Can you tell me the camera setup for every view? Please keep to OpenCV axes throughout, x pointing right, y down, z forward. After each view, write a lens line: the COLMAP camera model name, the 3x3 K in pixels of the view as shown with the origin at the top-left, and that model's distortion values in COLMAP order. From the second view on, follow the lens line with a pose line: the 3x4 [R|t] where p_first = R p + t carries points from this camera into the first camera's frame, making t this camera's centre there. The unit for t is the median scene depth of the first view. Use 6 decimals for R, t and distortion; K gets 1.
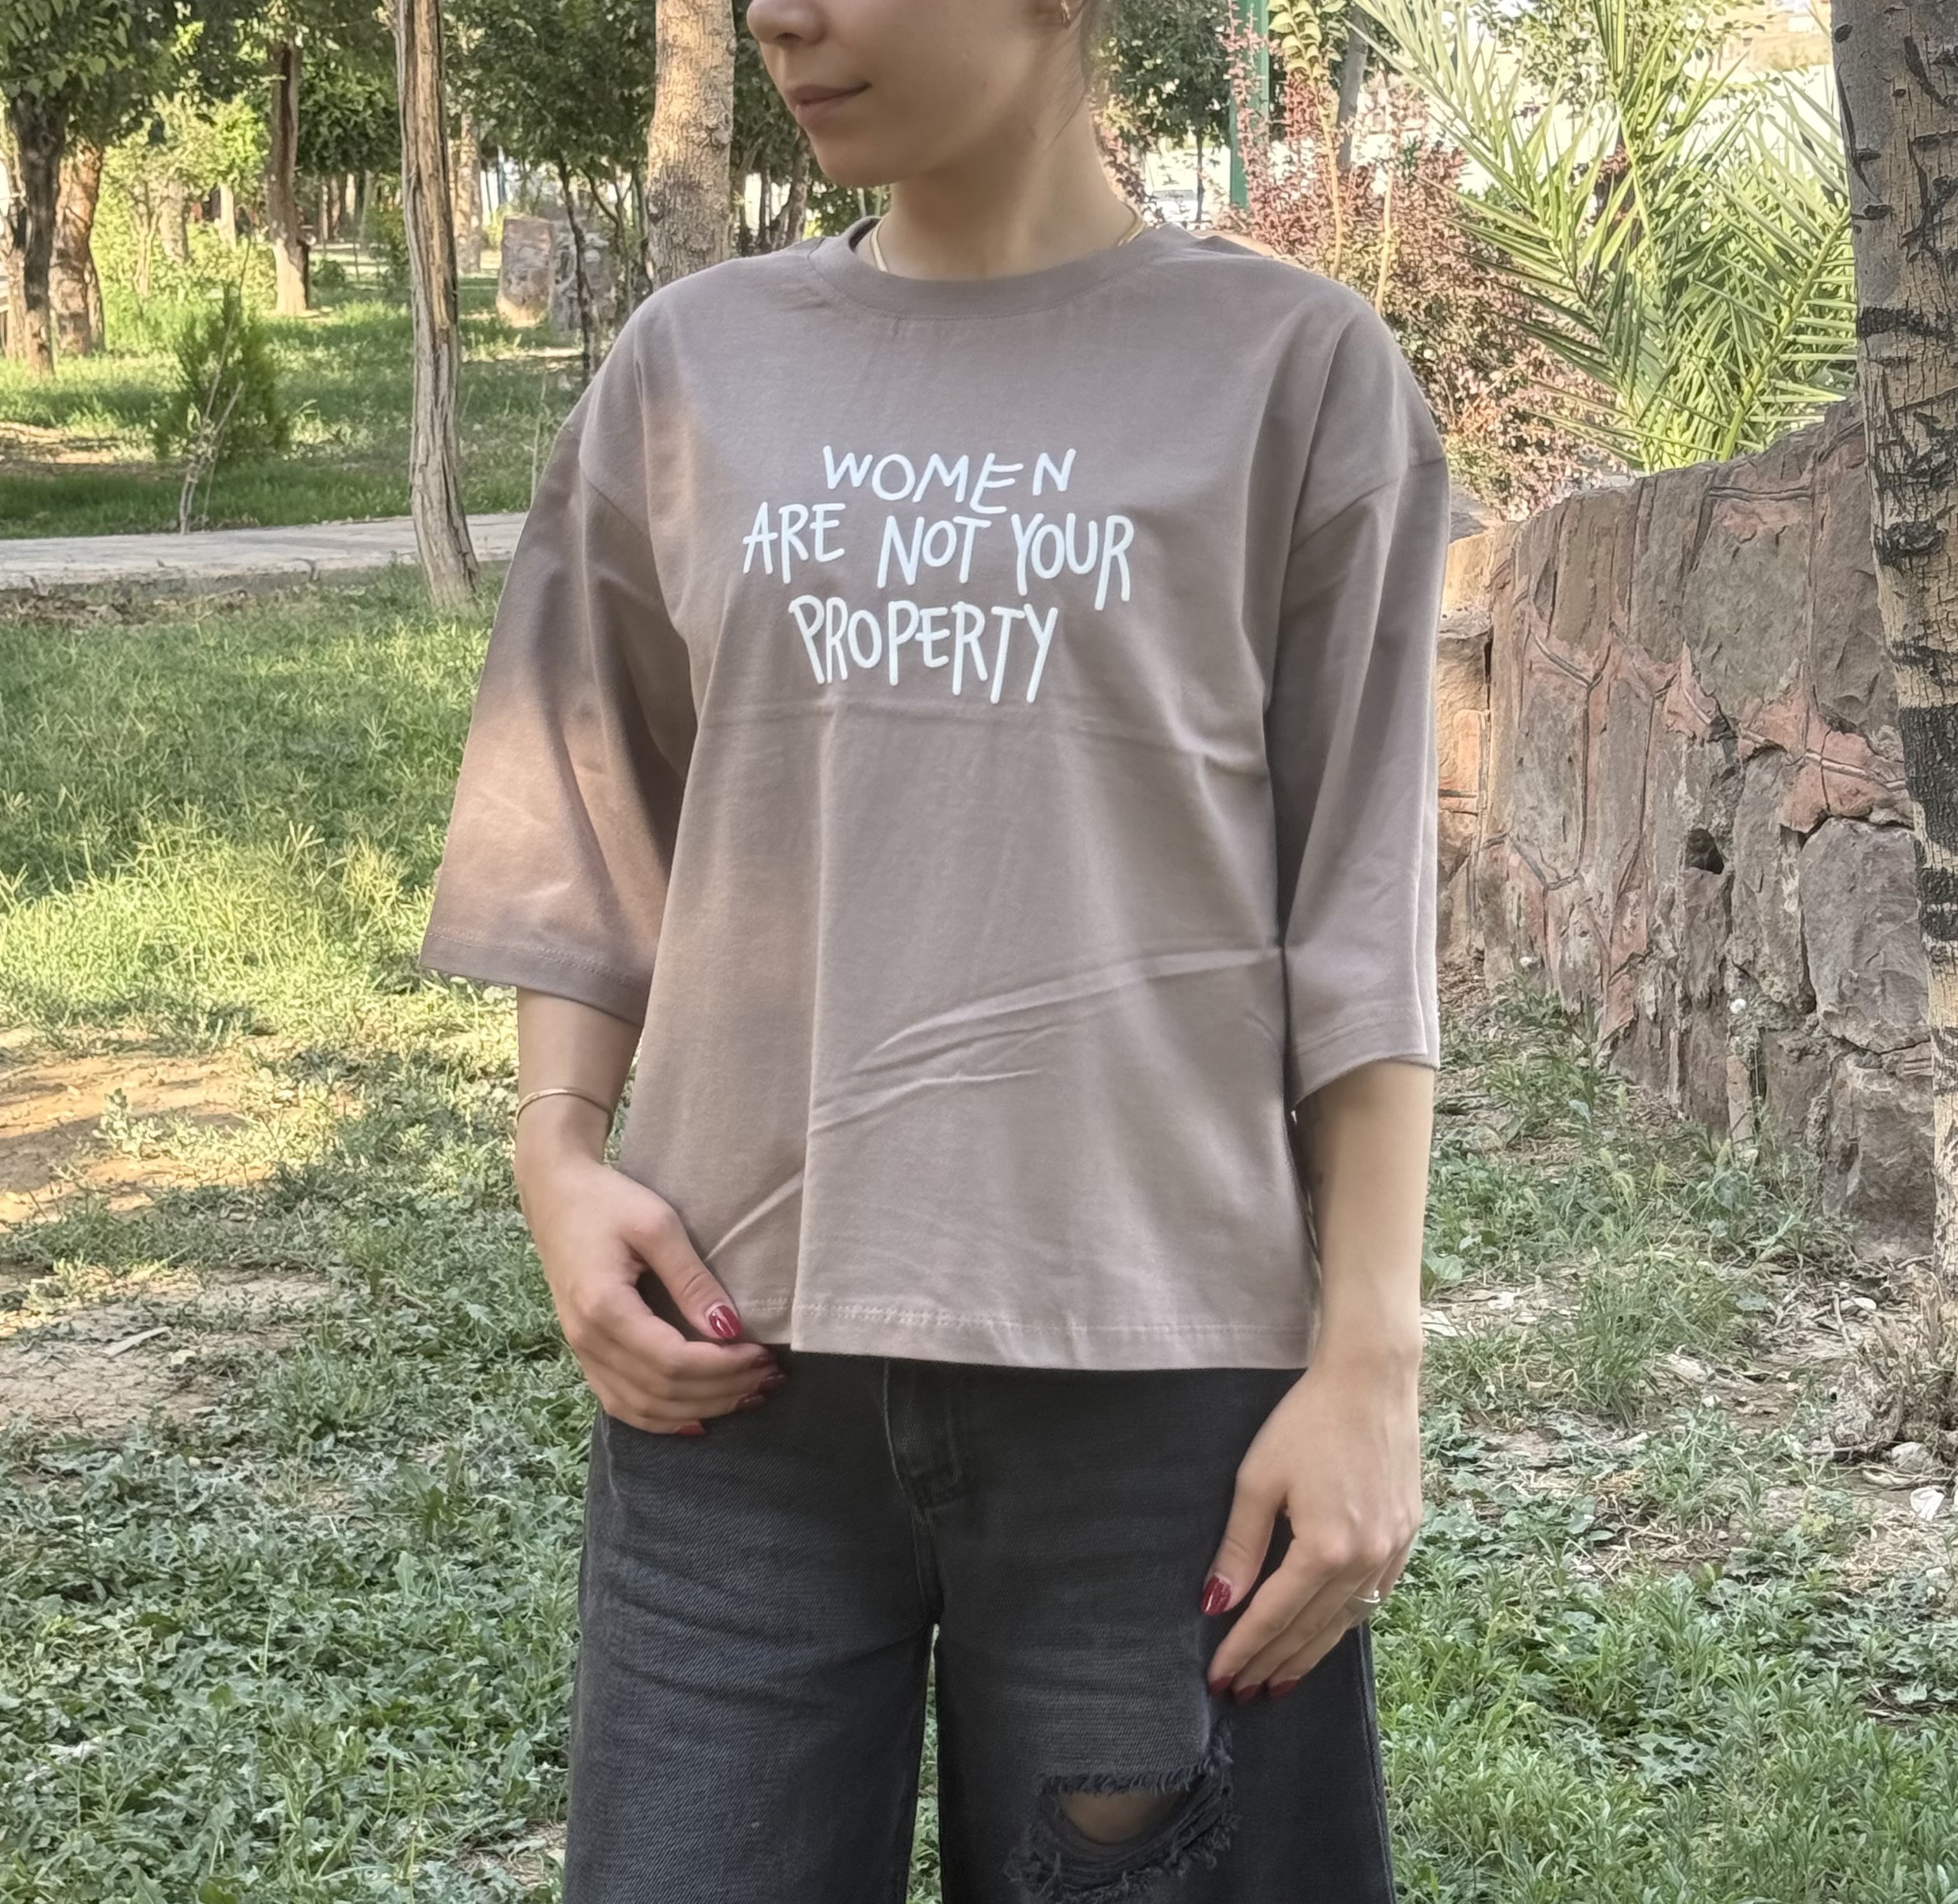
lens RADIAL K [[4366.5, 0, 976.4], [0, 4366.5, 813.1], [0, 0, 1]] dist [0.128626, 0.000000]
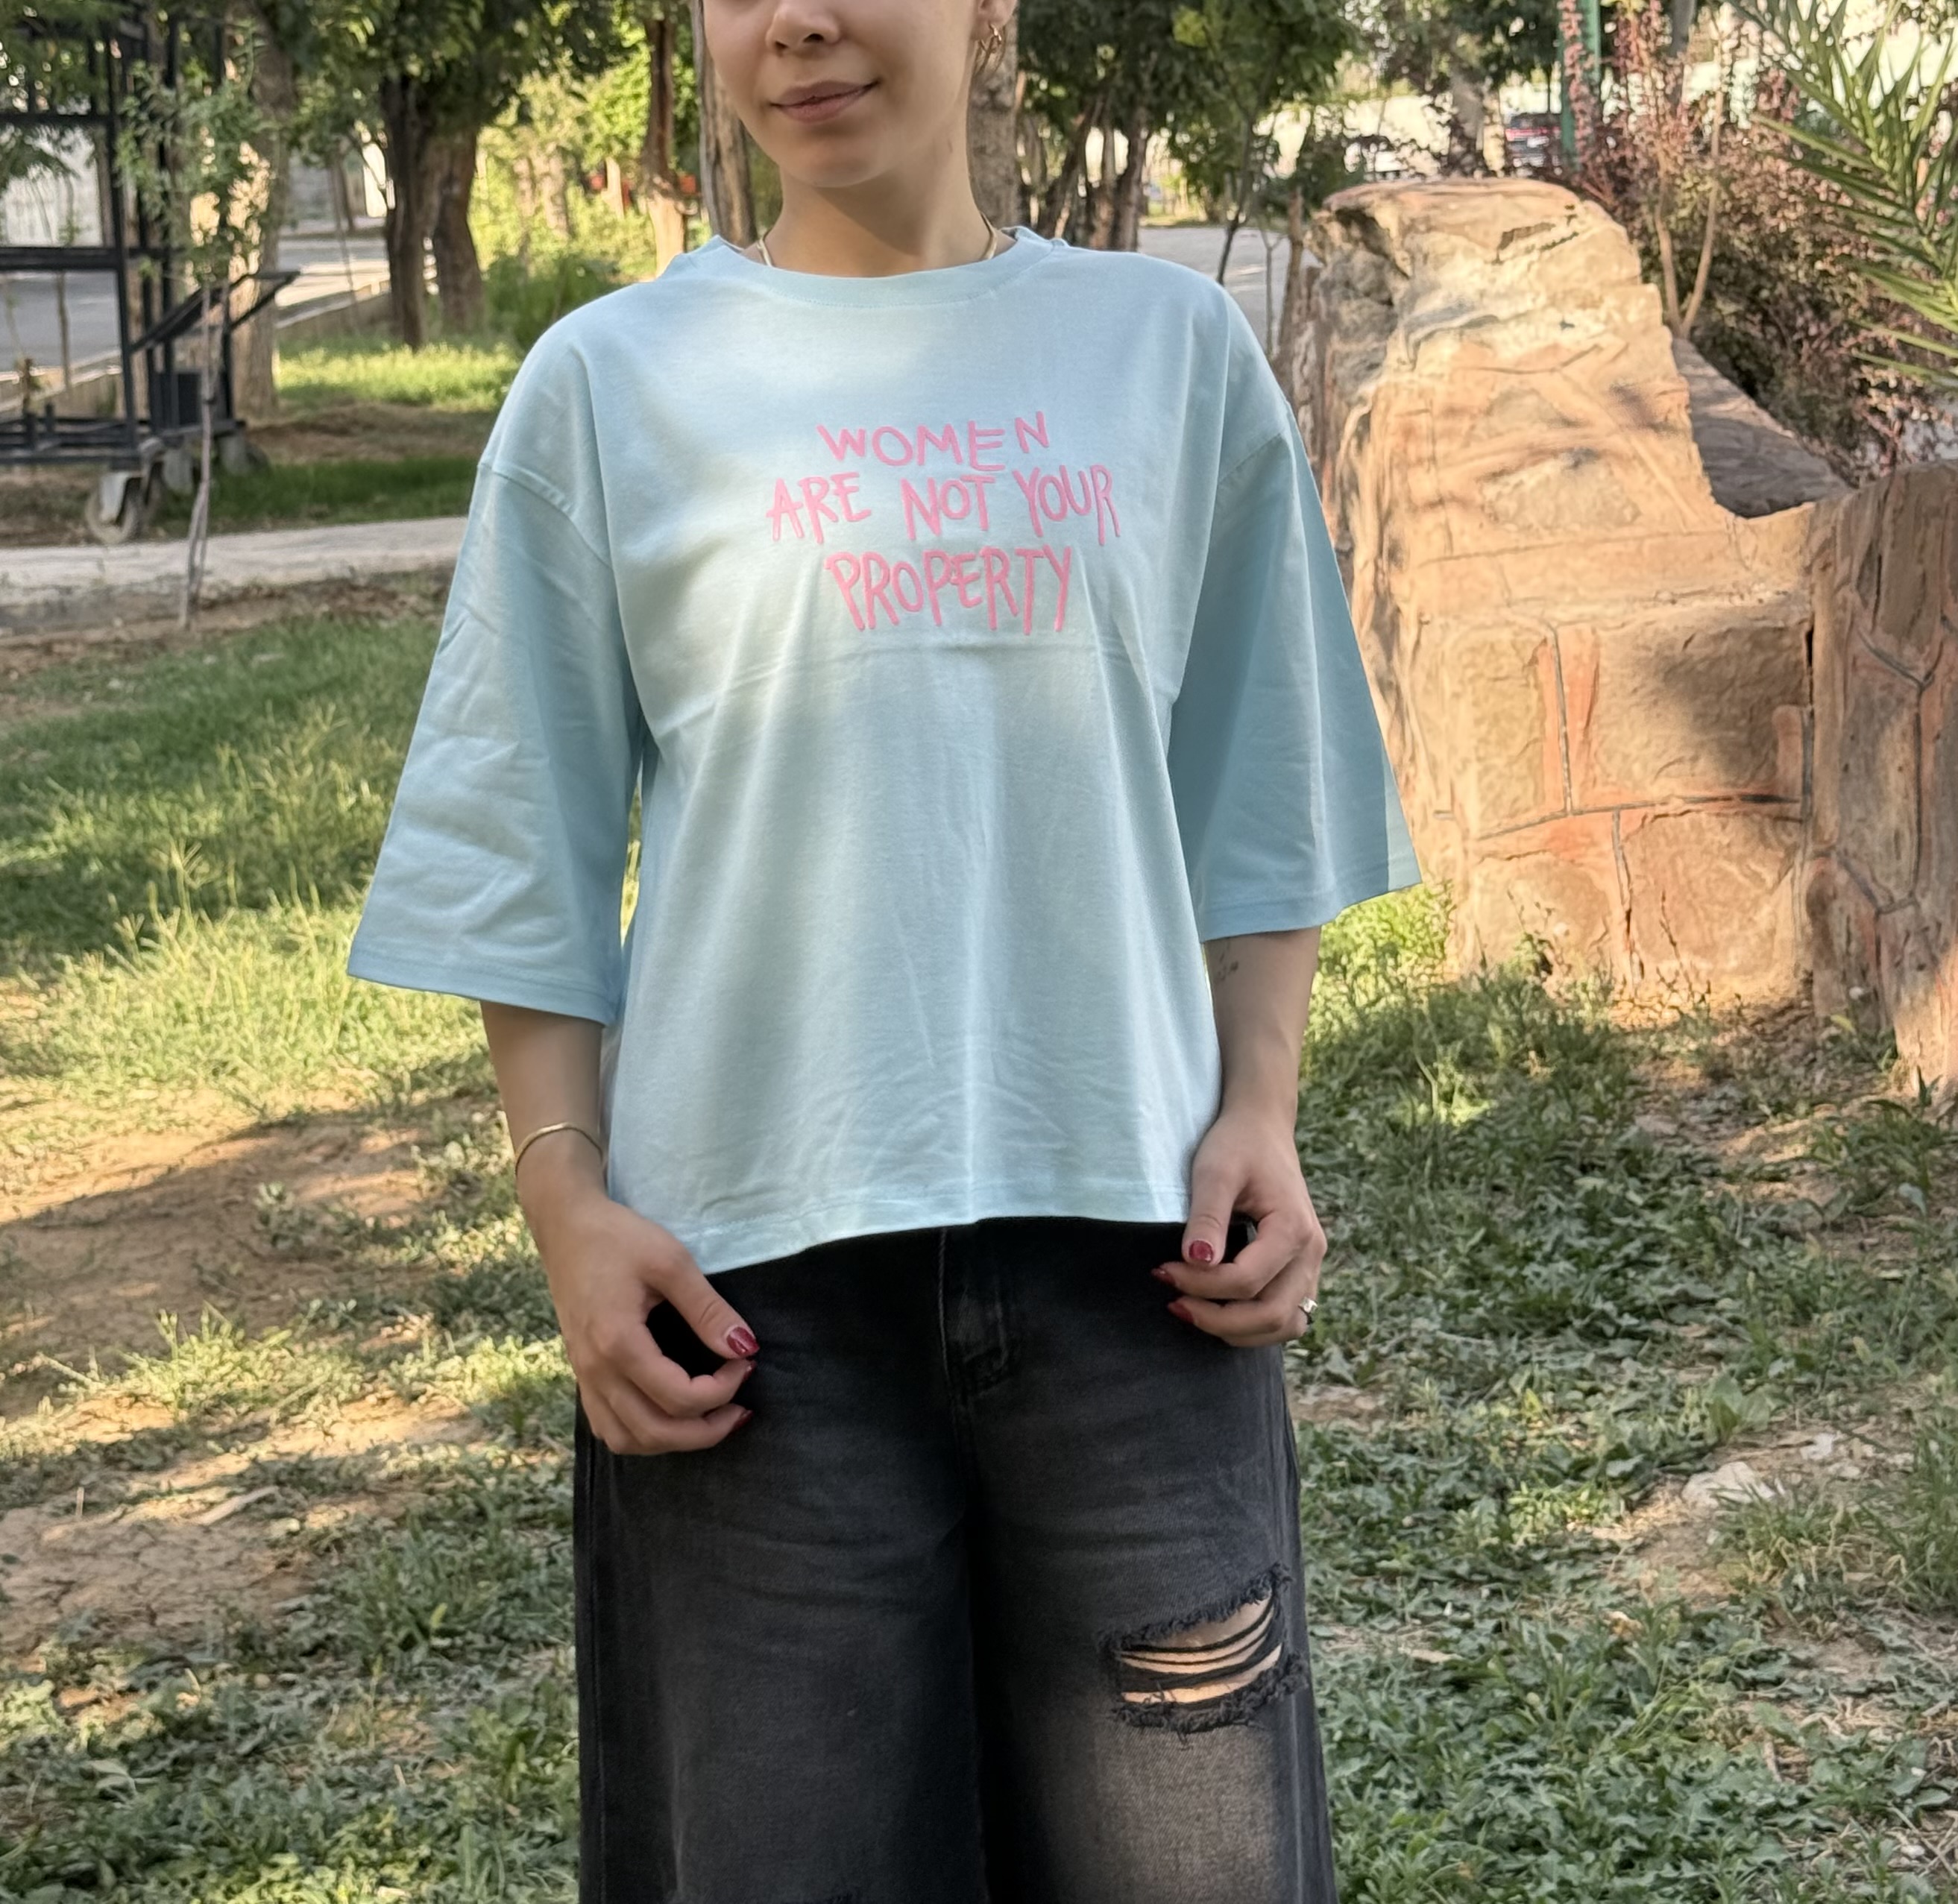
lens RADIAL K [[4196.0, 0, 951.5], [0, 4196.0, 767.4], [0, 0, 1]] dist [0.113172, 0.000000]
pose [[0.995015, -0.023202, -0.096992, 0.038753], [0.023858, 0.999700, 0.005611, -0.031000], [0.096833, -0.007897, 0.995269, 0.186574]]
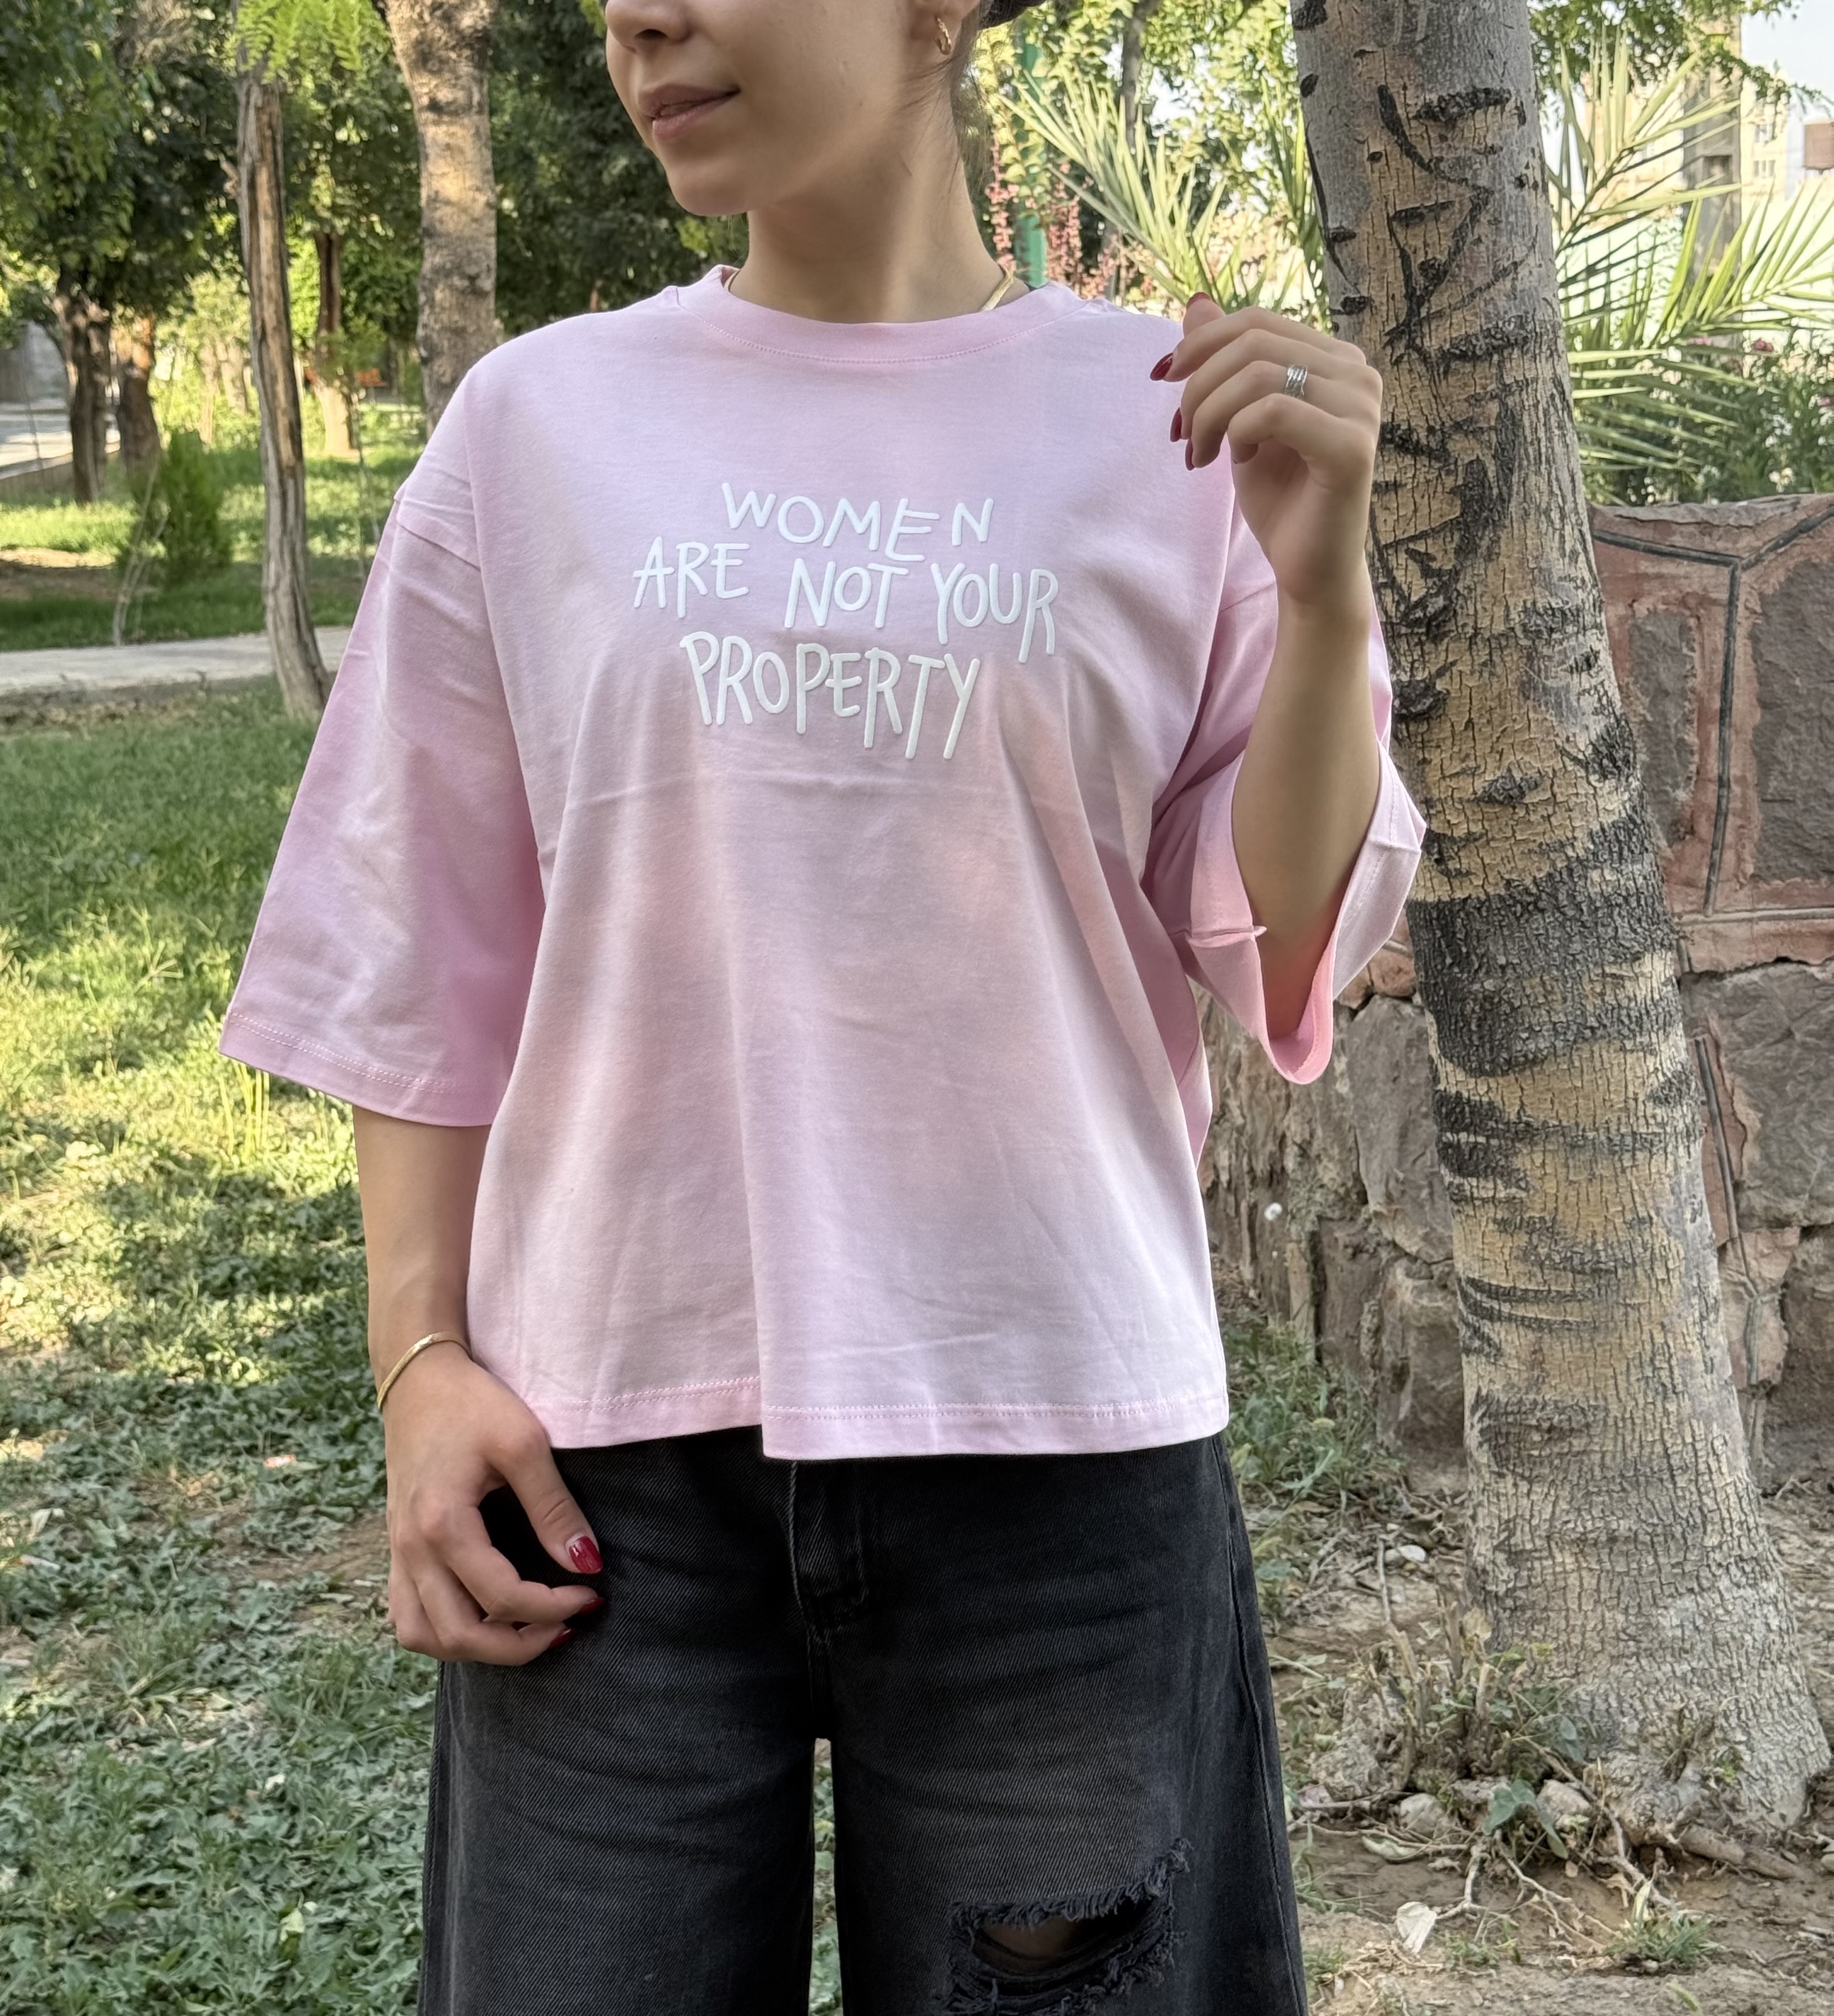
lens RADIAL K [[3425.5, 0, 900.0], [0, 3425.5, 898.8], [0, 0, 1]] dist [0.118218, 0.000000]
pose [[0.999797, -0.016749, -0.011215, 0.122830], [0.016950, 0.999692, 0.018125, -0.038178], [0.010908, -0.018312, 0.999773, 0.348127]]
